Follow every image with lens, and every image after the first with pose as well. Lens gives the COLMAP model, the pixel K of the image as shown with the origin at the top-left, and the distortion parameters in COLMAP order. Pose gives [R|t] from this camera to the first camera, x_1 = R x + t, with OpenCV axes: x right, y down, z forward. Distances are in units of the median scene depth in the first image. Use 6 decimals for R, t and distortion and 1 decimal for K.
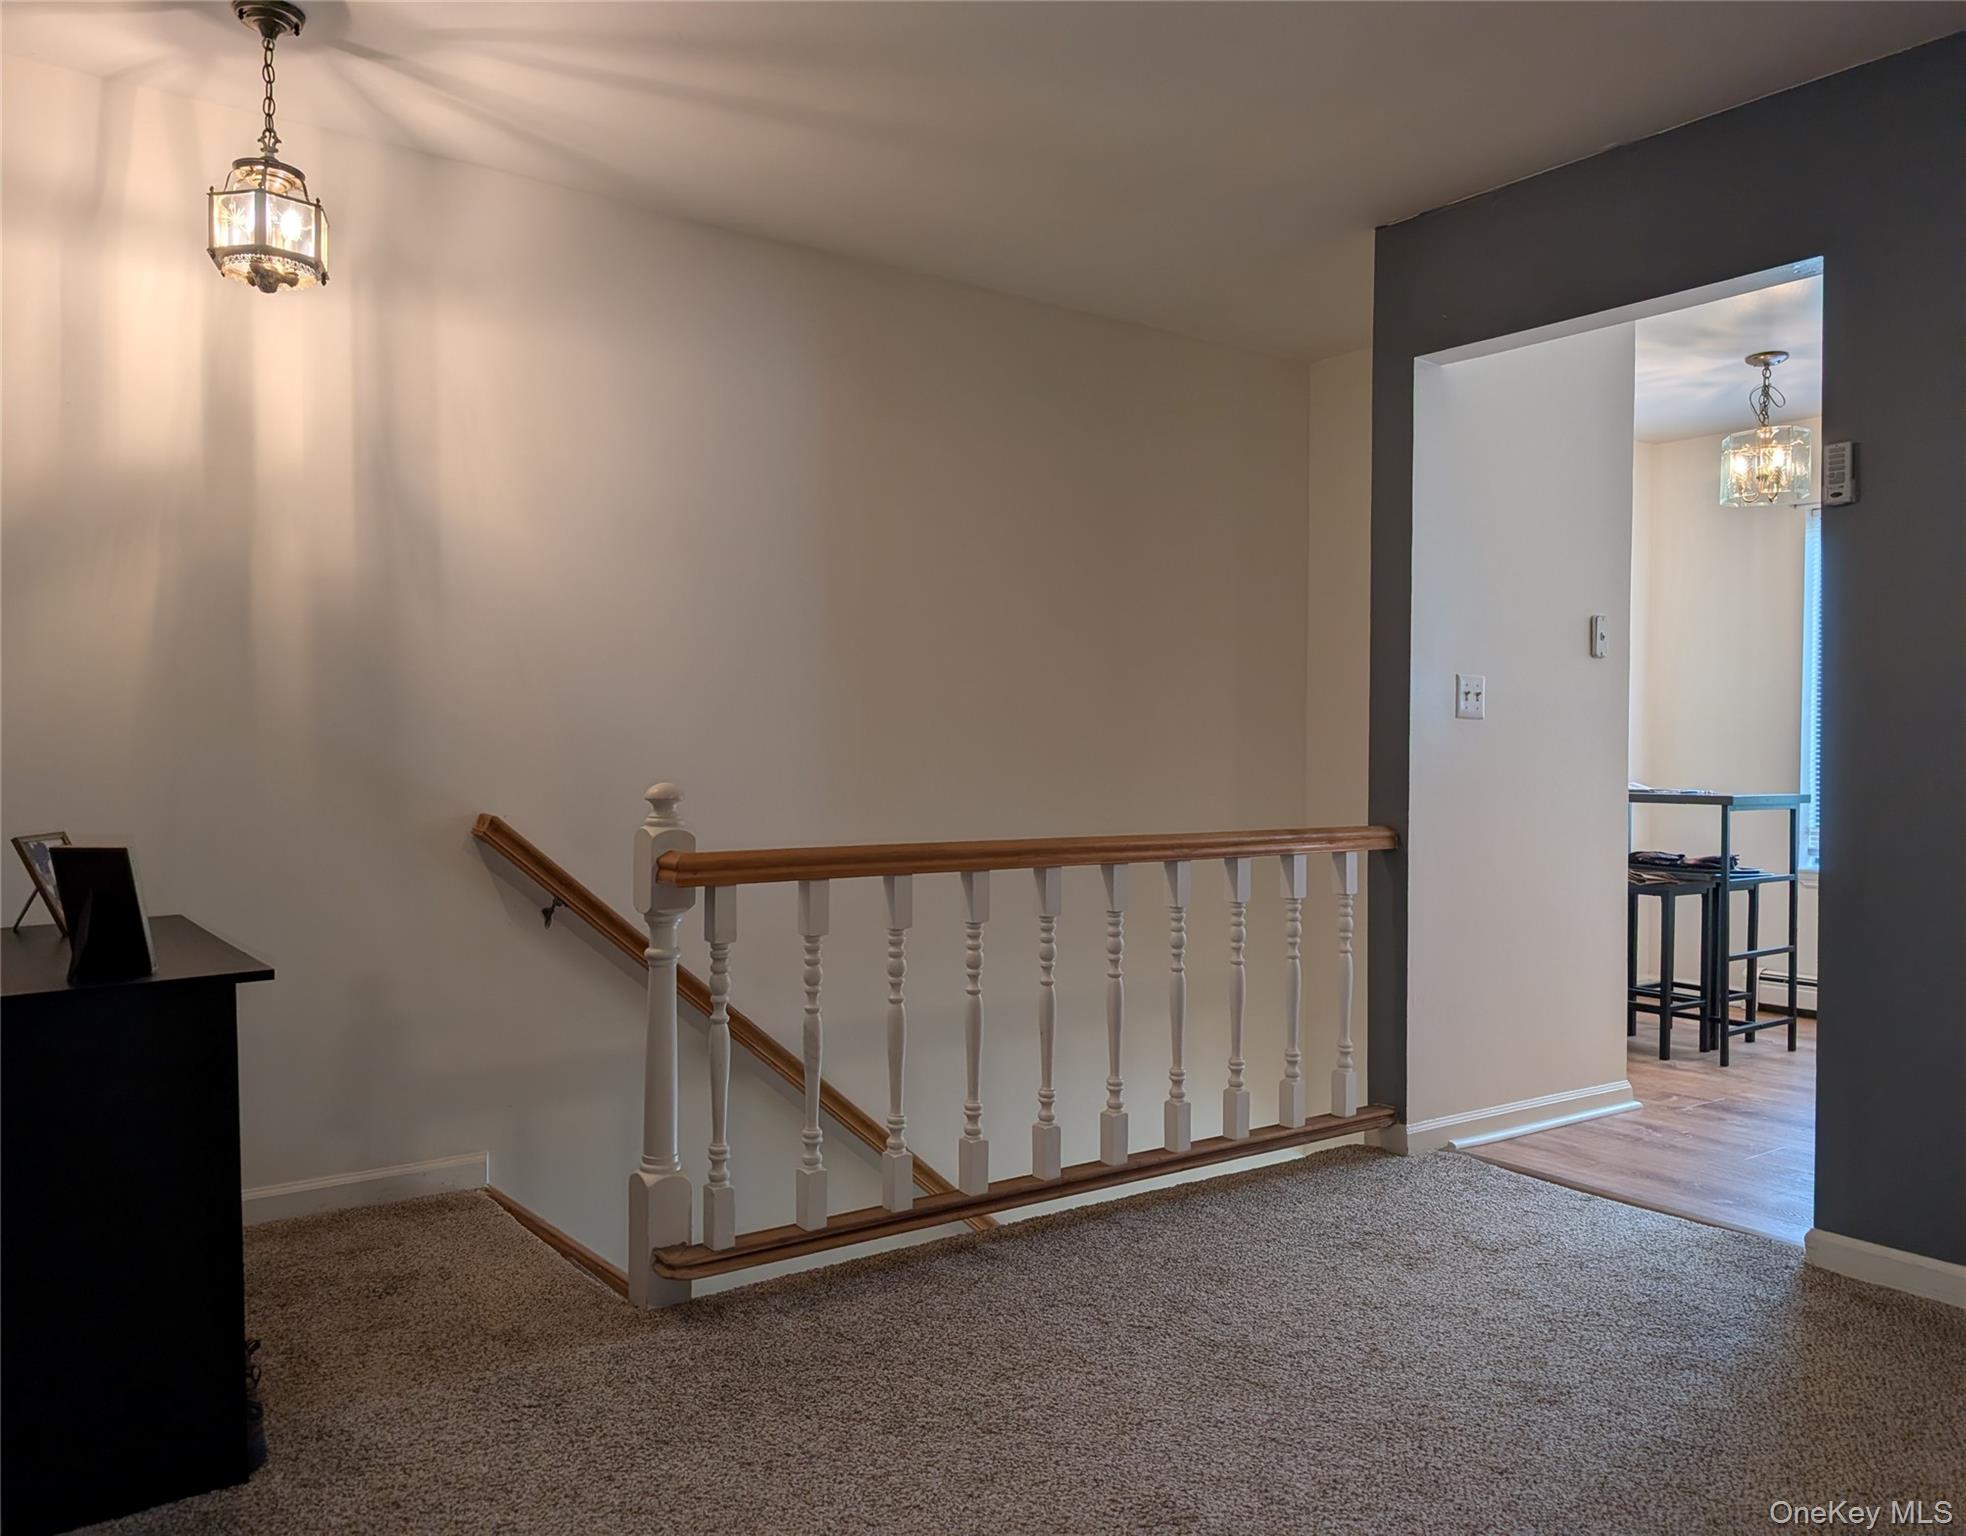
lens RADIAL K [[1449.9, 0, 979.9], [0, 1449.9, 769.1], [0, 0, 1]] dist [0.008392, -0.001827]
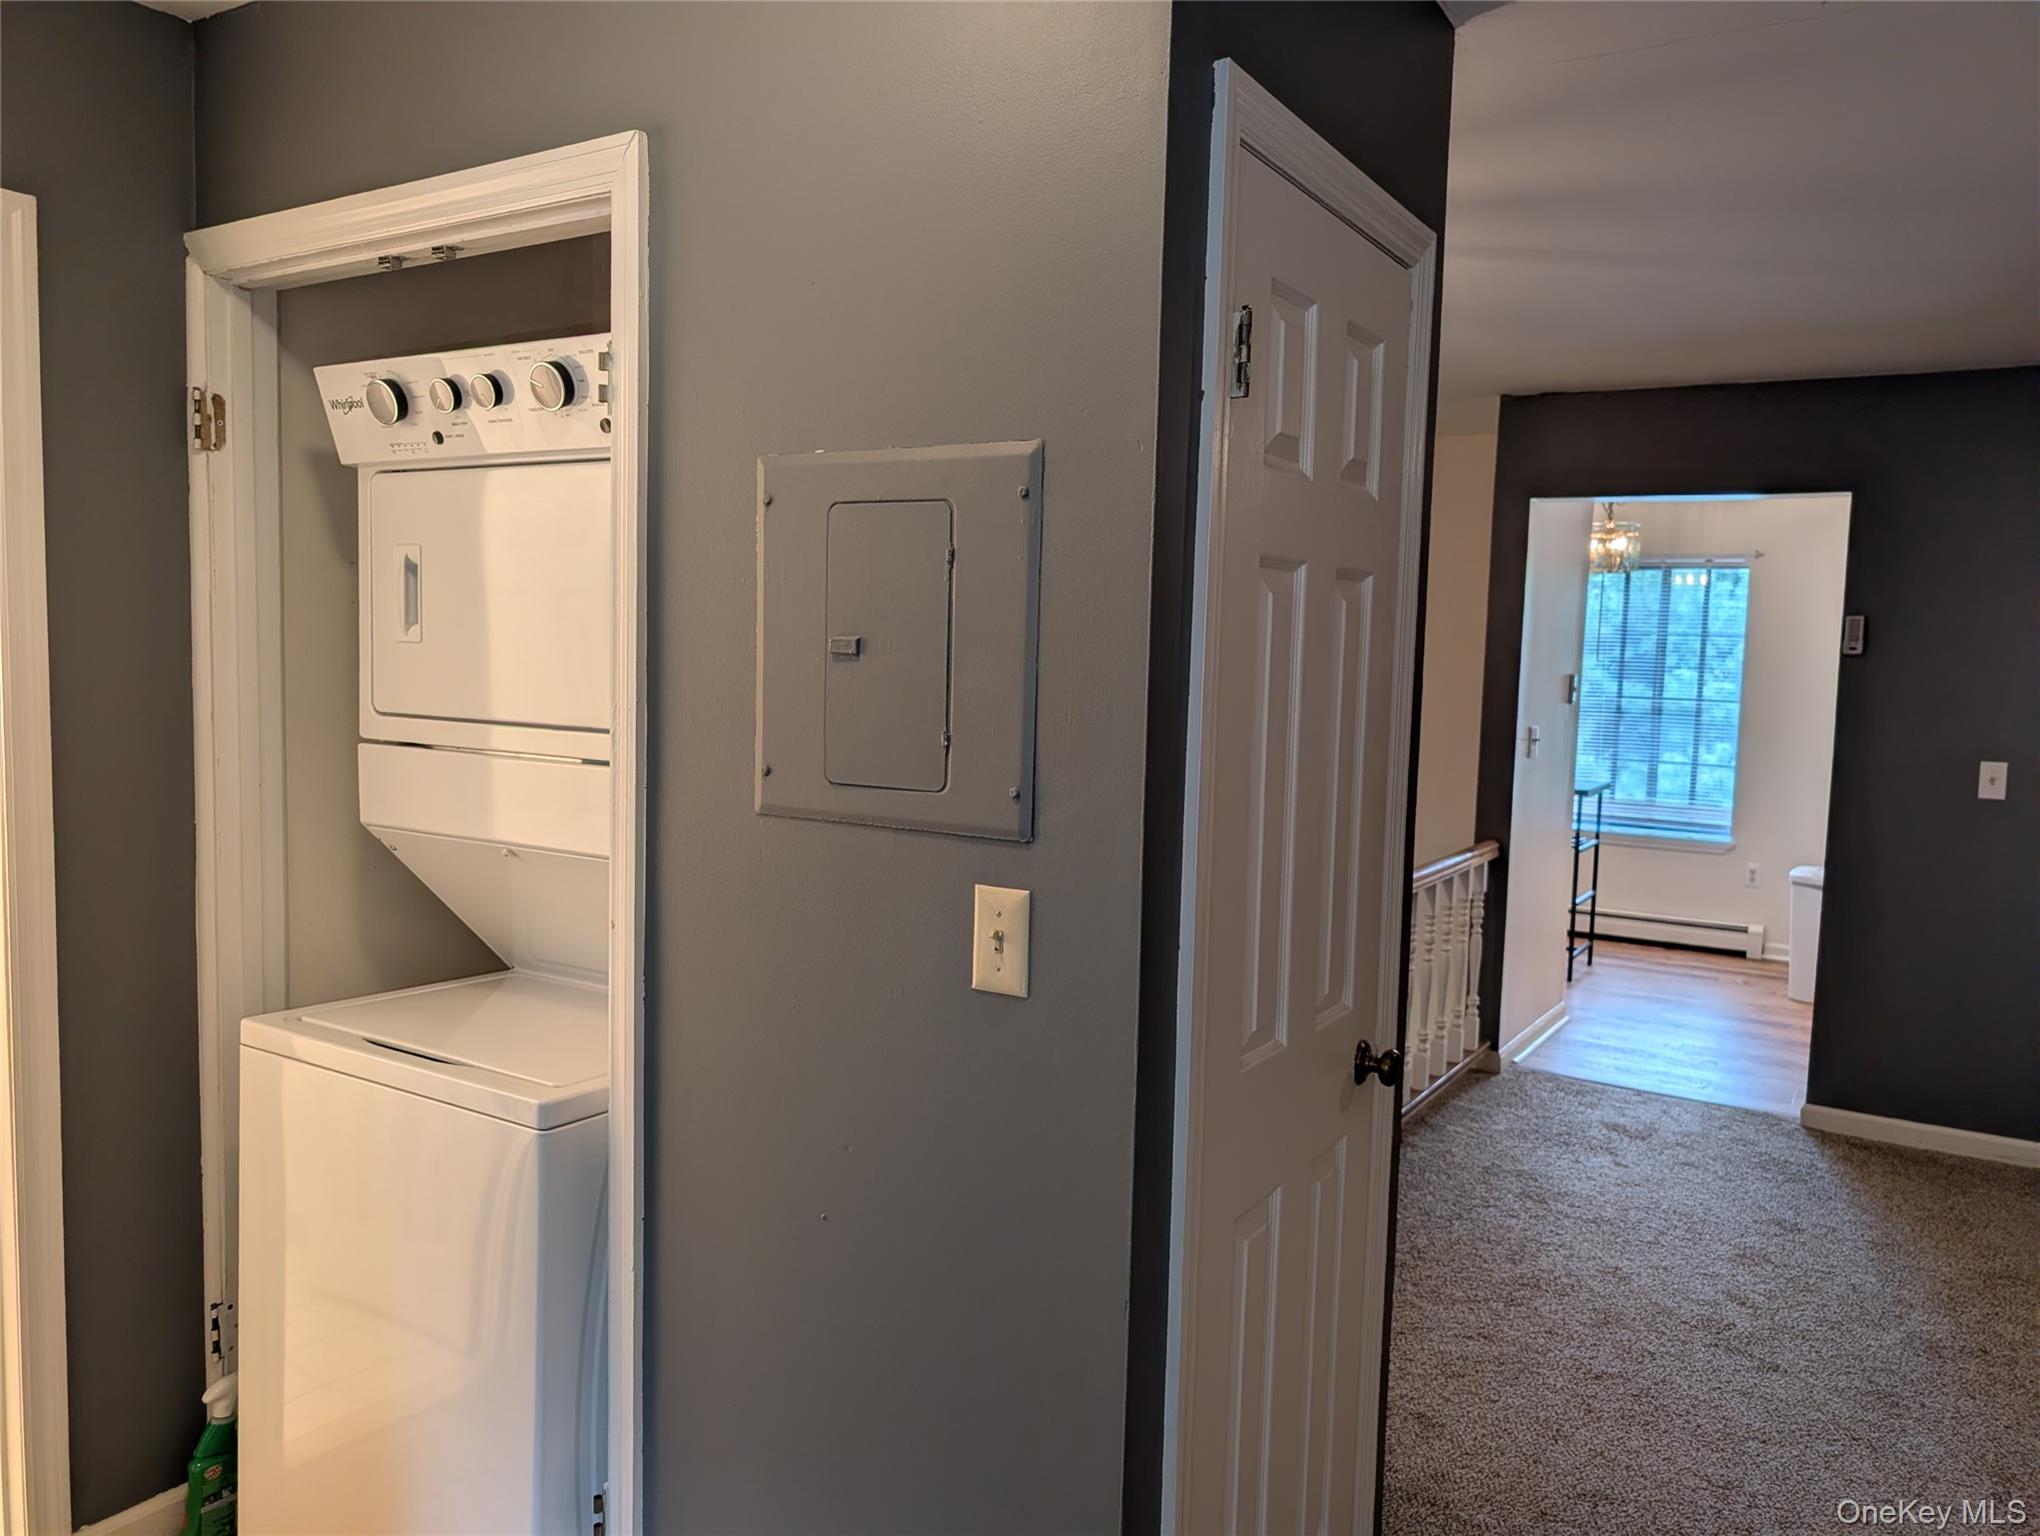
lens RADIAL K [[1478.4, 0, 1018.1], [0, 1478.4, 773.6], [0, 0, 1]] dist [0.022458, -0.018895]
pose [[0.924040, -0.010342, 0.382156, -0.807386], [-0.022707, 0.996384, 0.081869, -0.153842], [-0.381621, -0.084328, 0.920464, -0.141243]]
